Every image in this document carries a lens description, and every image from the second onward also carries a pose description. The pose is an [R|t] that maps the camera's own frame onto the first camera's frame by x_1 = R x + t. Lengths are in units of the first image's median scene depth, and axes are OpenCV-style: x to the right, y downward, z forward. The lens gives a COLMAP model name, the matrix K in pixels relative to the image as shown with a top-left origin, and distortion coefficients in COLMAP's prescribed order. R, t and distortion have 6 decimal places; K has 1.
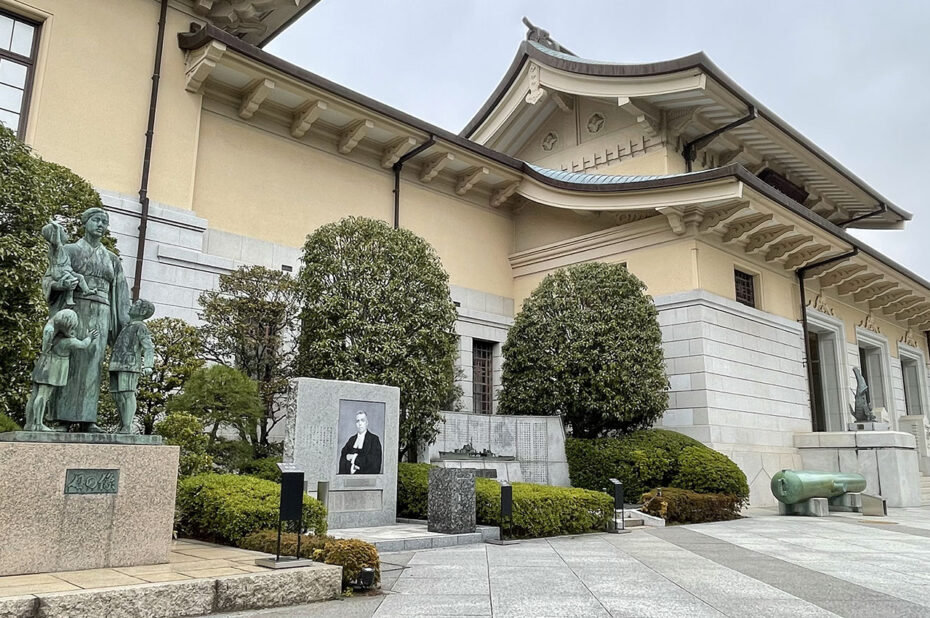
lens RADIAL K [[726.3, 0, 464.8], [0, 726.3, 307.9], [0, 0, 1]] dist [0.000523, 0.000263]
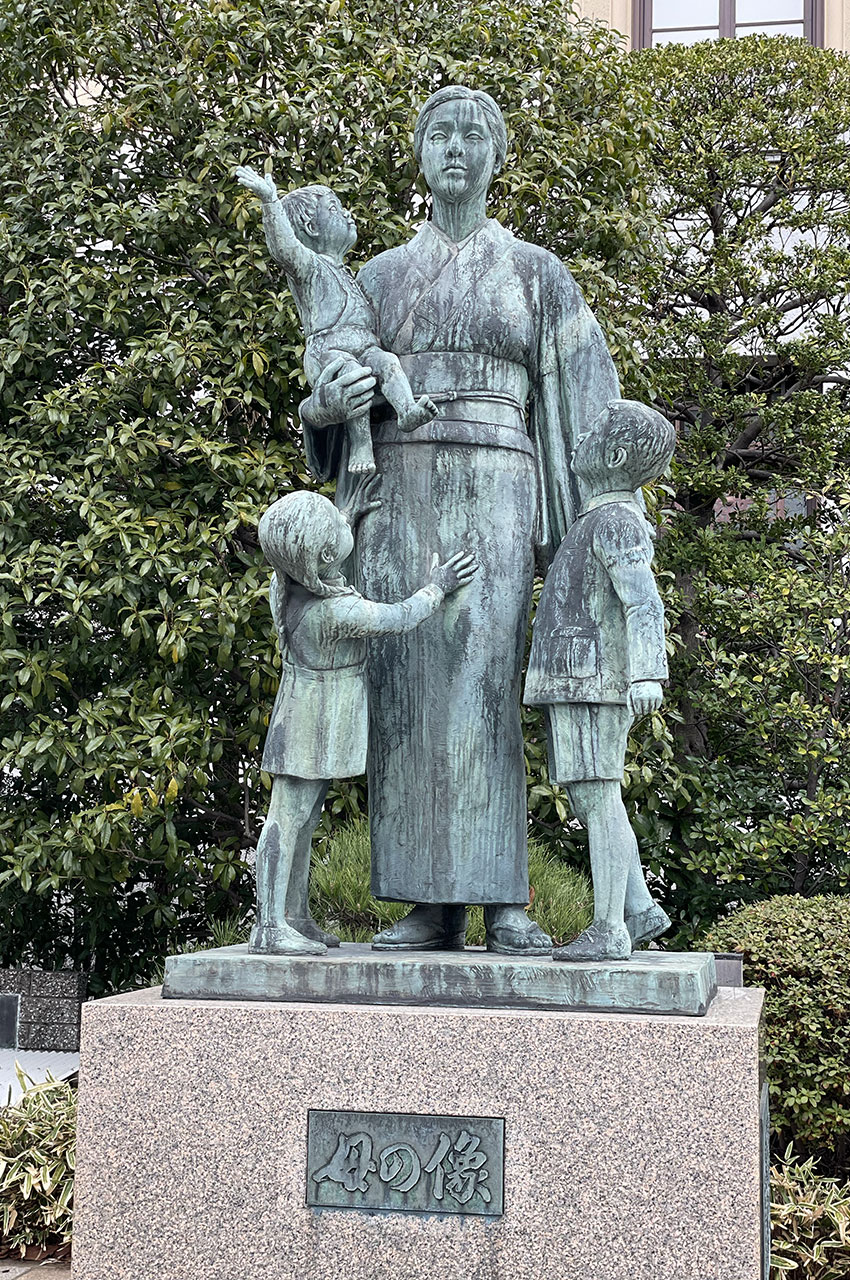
lens RADIAL K [[1885.6, 0, 425.1], [0, 1885.6, 642.0], [0, 0, 1]] dist [0.108441, 0.000000]
pose [[0.593063, -0.077104, -0.801456, 0.024436], [0.157228, 0.987331, 0.021359, 0.046866], [0.789655, -0.138678, 0.597673, 0.601557]]
